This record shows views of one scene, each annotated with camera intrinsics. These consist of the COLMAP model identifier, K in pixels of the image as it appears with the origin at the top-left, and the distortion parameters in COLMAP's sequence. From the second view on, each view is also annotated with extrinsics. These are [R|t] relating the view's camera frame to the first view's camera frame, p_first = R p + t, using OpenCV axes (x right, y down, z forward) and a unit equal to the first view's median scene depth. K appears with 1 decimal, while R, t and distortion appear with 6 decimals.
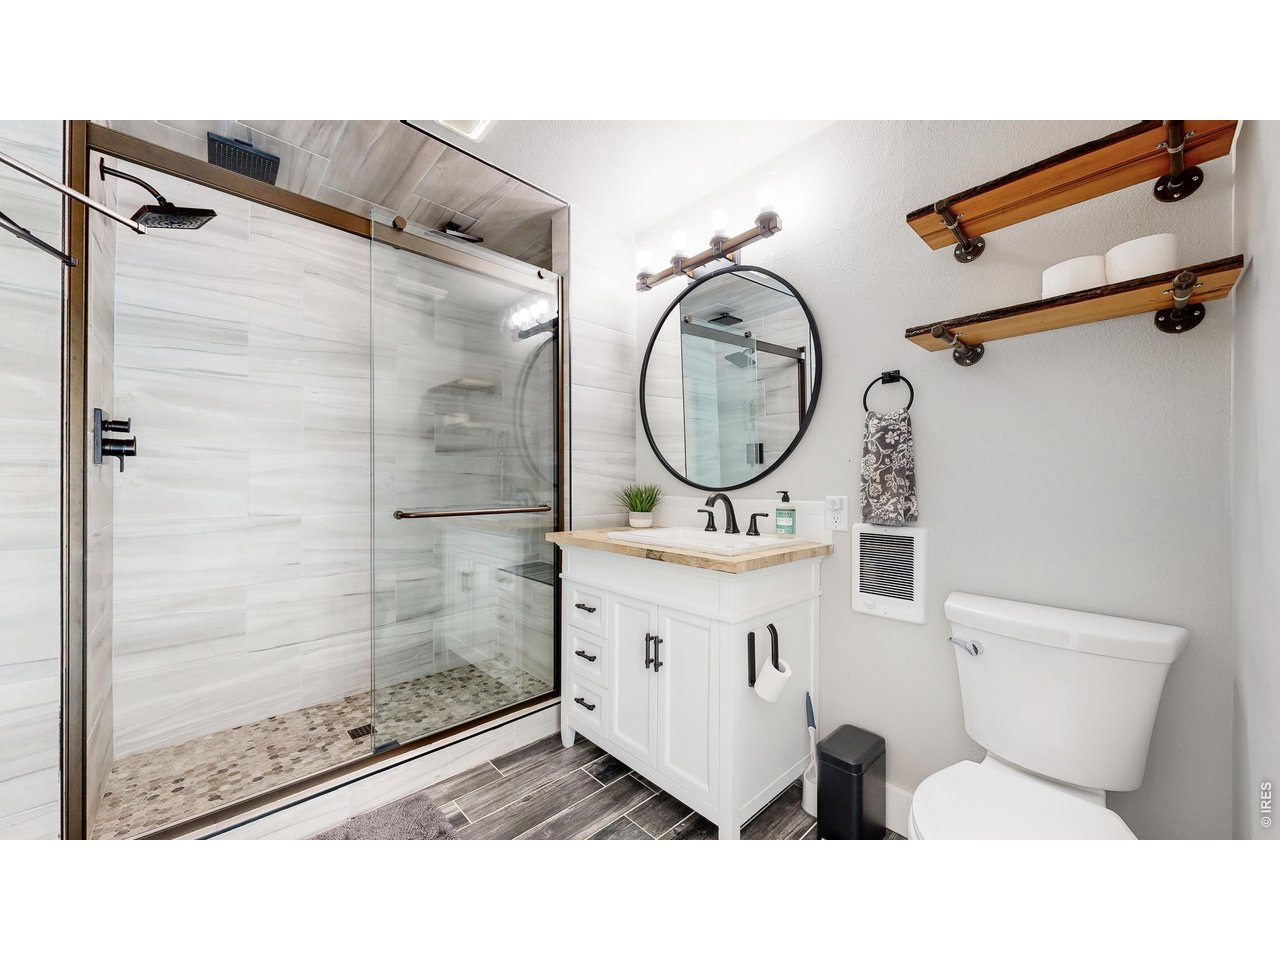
lens RADIAL K [[471.5, 0, 633.3], [0, 471.5, 477.1], [0, 0, 1]] dist [-0.001228, -0.000164]
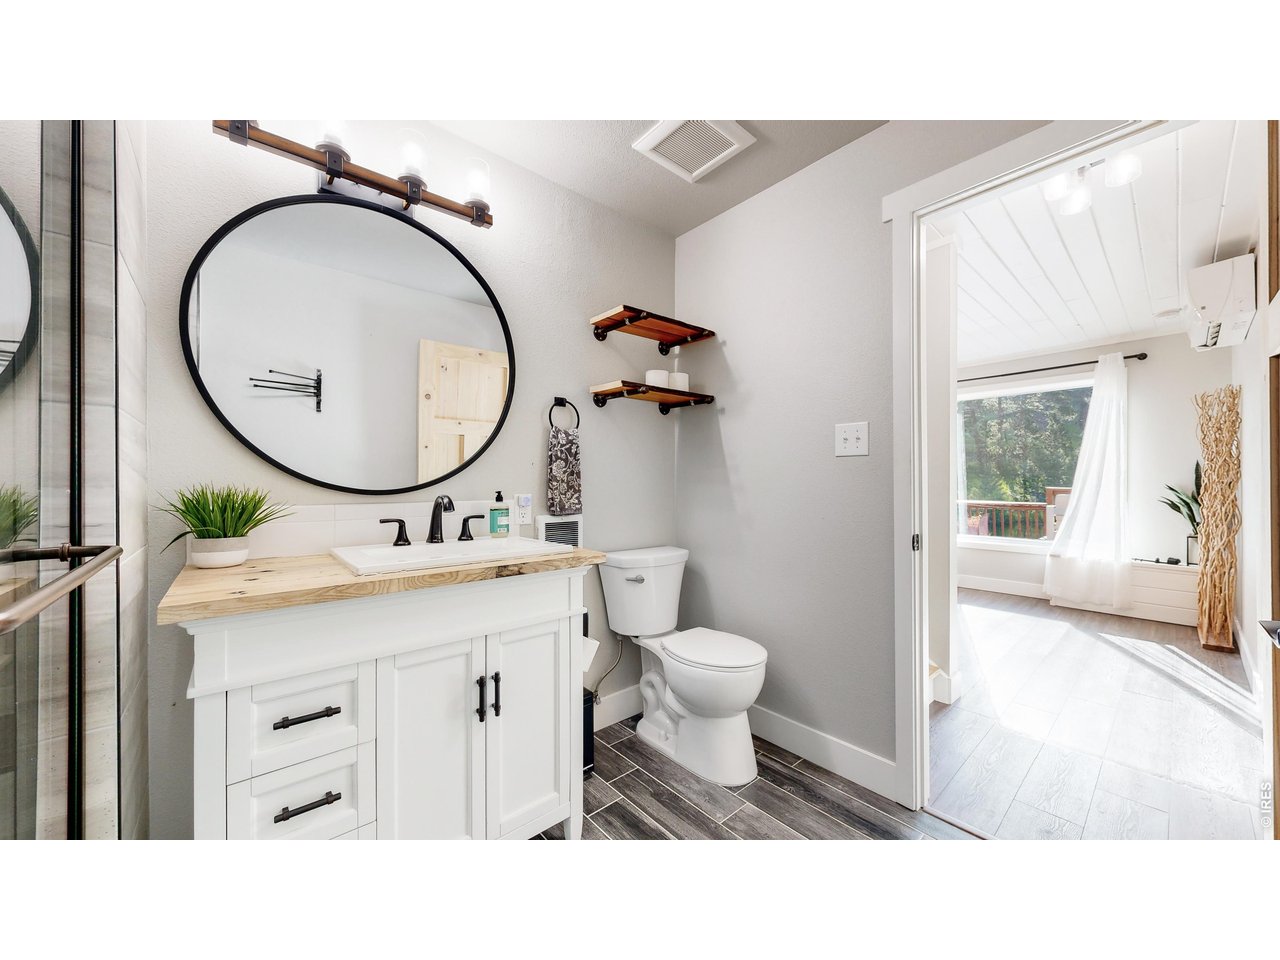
lens RADIAL K [[471.5, 0, 635.7], [0, 471.5, 482.0], [0, 0, 1]] dist [-0.001228, -0.000164]
pose [[0.034930, 0.000428, 0.999390, -0.767041], [-0.005779, 0.999983, -0.000226, 0.009429], [-0.999373, -0.005767, 0.034932, 0.748601]]
